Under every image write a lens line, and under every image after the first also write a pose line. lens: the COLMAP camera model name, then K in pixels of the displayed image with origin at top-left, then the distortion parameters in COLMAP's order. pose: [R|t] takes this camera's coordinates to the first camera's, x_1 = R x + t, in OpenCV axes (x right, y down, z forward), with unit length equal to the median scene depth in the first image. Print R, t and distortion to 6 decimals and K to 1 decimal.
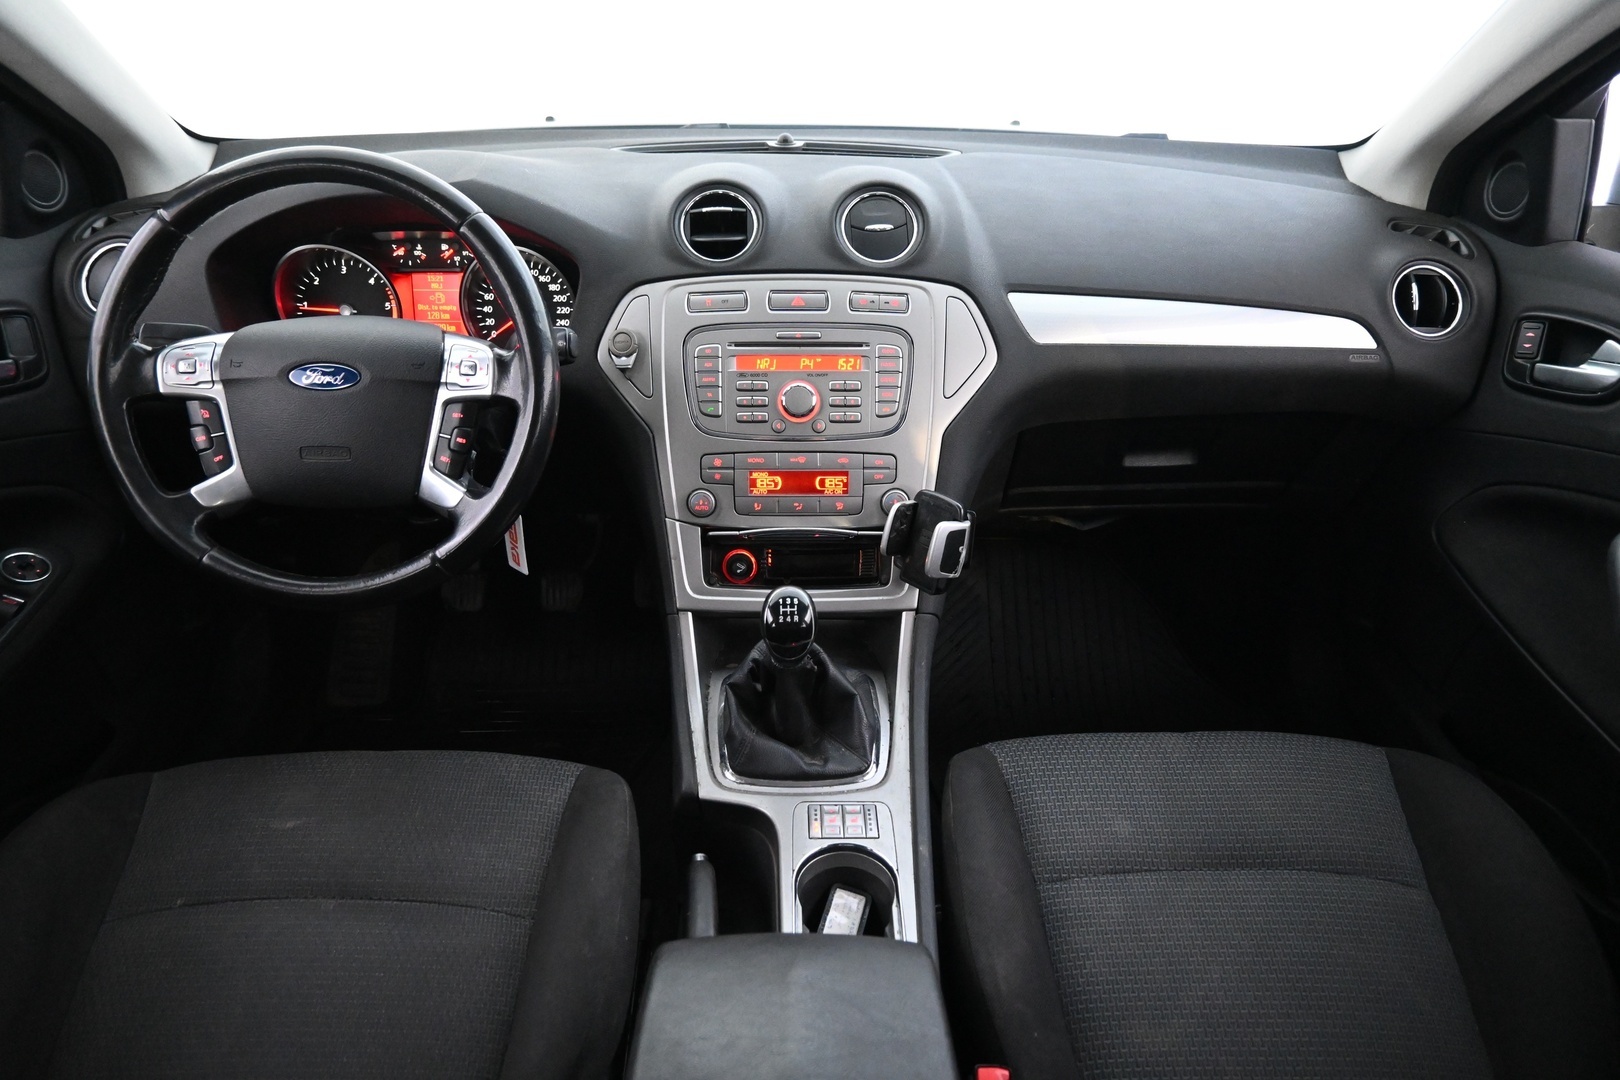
lens RADIAL K [[1112.1, 0, 813.4], [0, 1112.1, 545.0], [0, 0, 1]] dist [-0.005585, -0.000547]
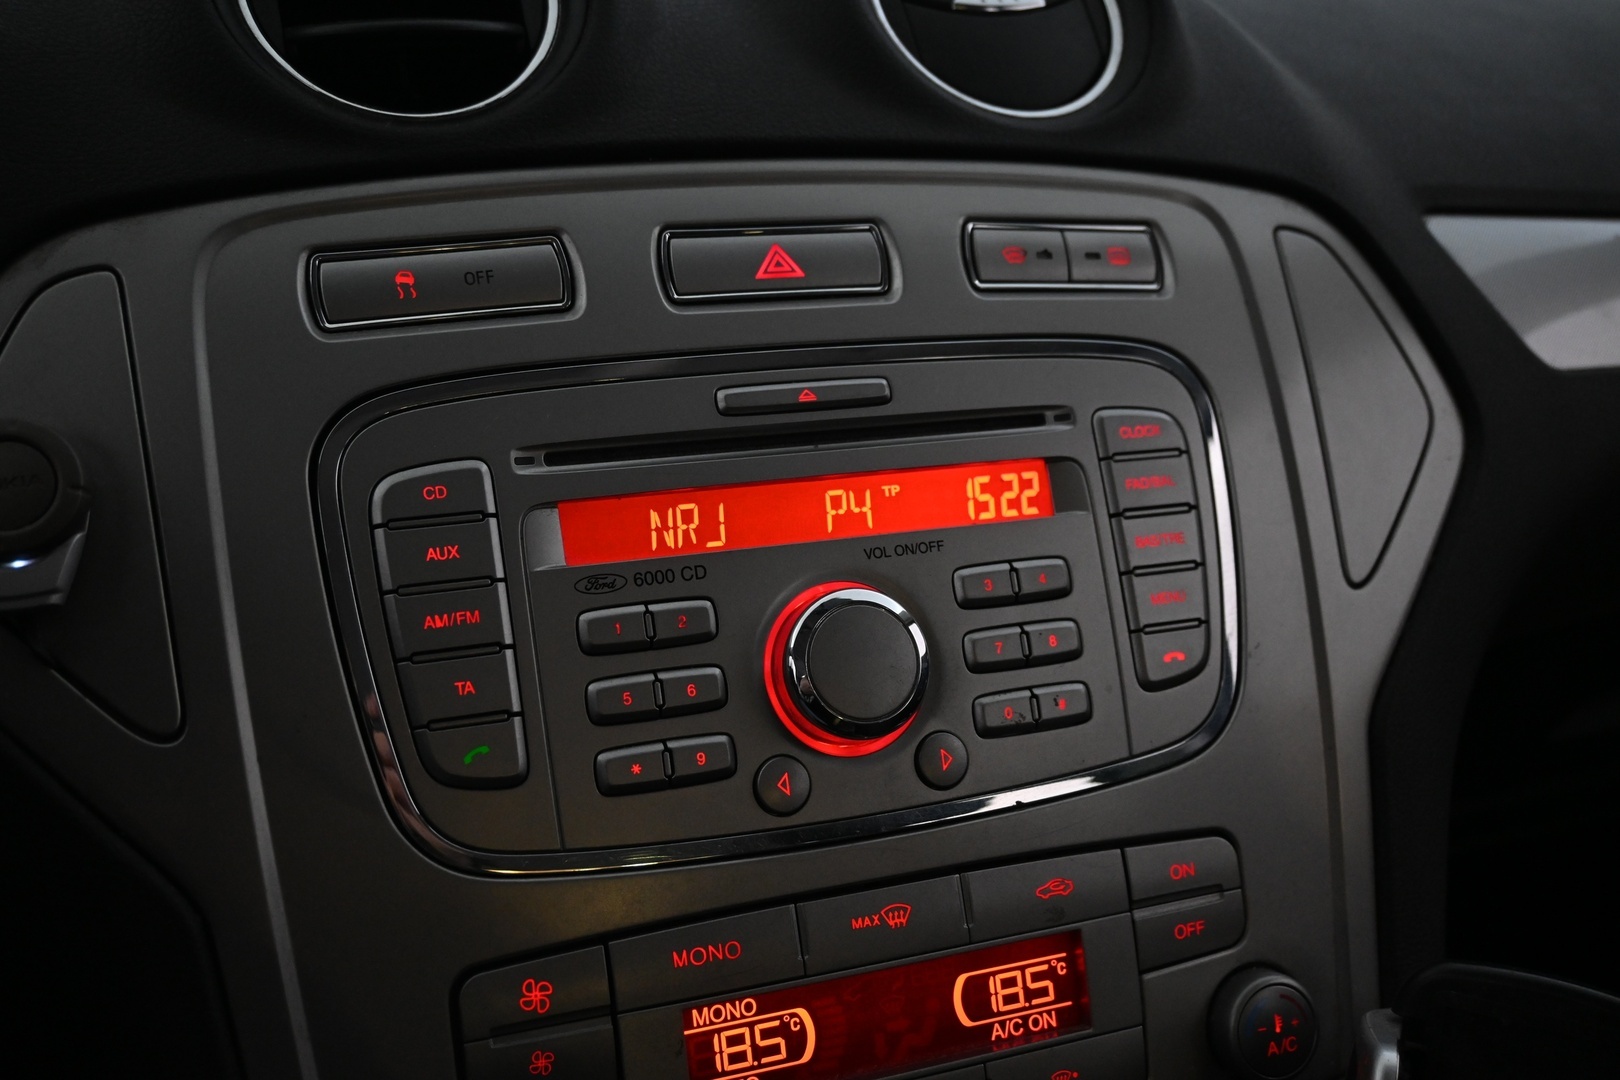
lens RADIAL K [[1676.9, 0, 807.1], [0, 1676.9, 532.3], [0, 0, 1]] dist [-0.002922, 0.000000]
pose [[0.937552, -0.096572, 0.334172, -0.135961], [0.161583, 0.971659, -0.172539, -0.096771], [-0.308039, 0.215760, 0.926585, 0.666103]]
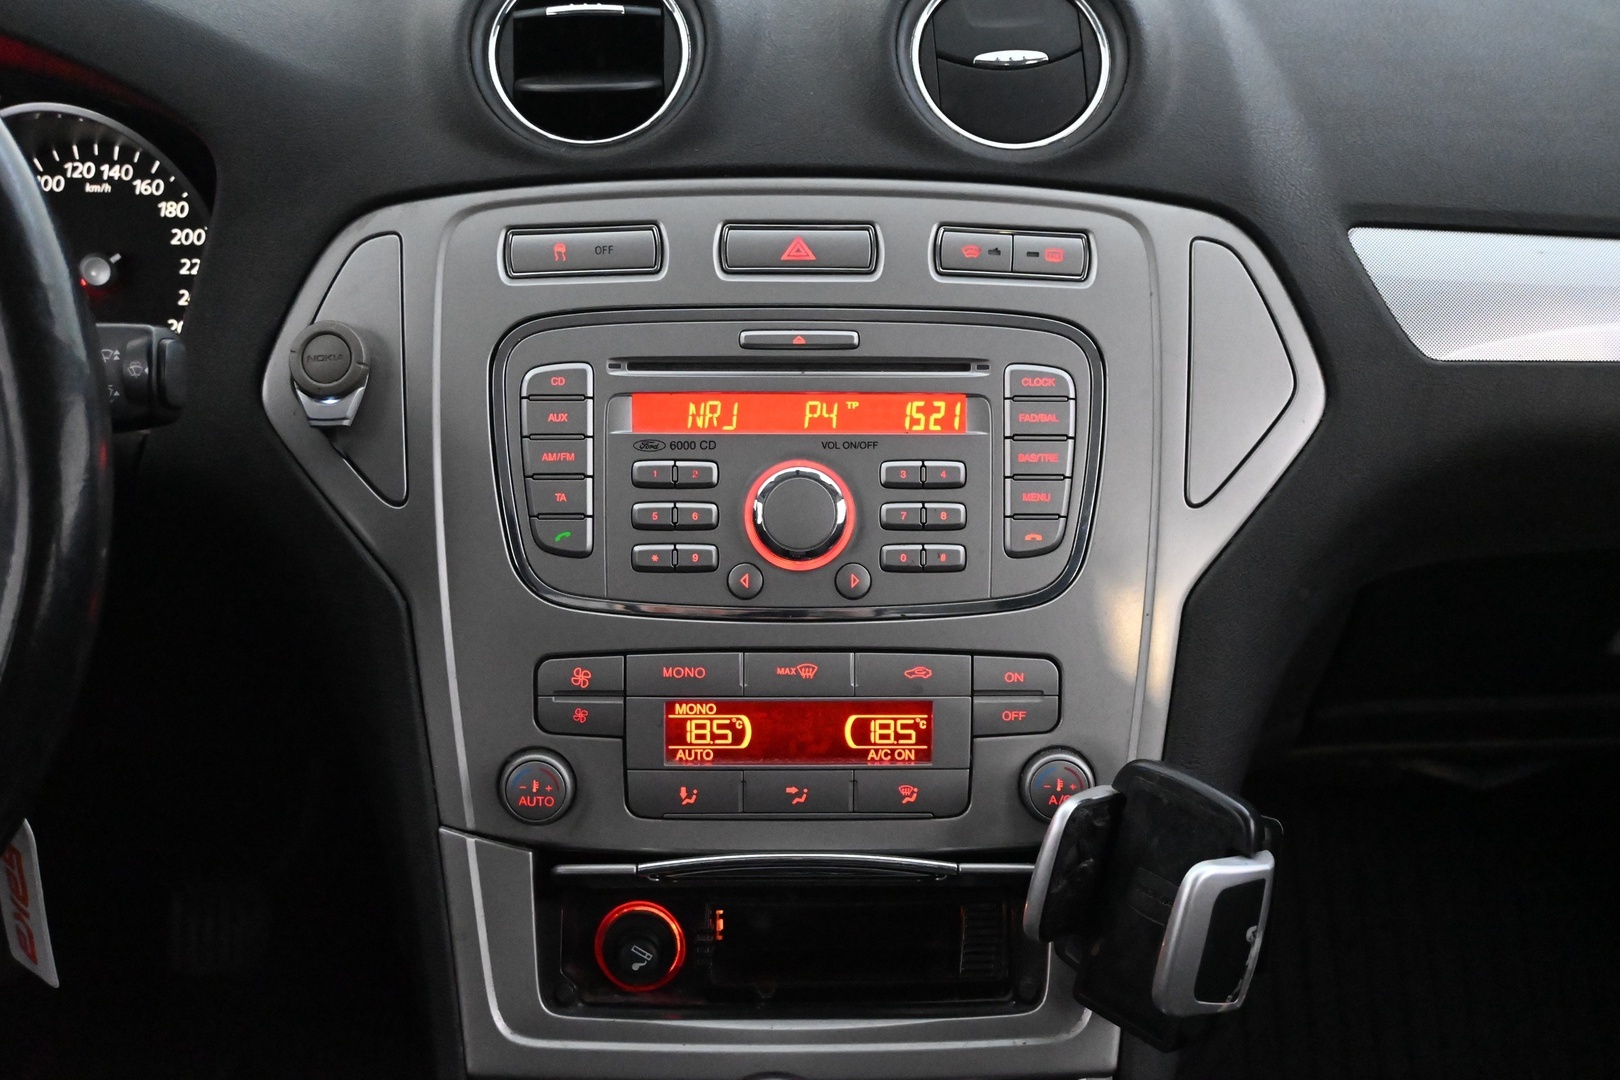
lens RADIAL K [[2098.0, 0, 812.4], [0, 2098.0, 541.2], [0, 0, 1]] dist [0.013176, 0.000000]
pose [[0.999995, 0.001586, 0.002801, -0.010656], [-0.001400, 0.997871, -0.065204, -0.074079], [-0.002898, 0.065200, 0.997868, 0.295832]]
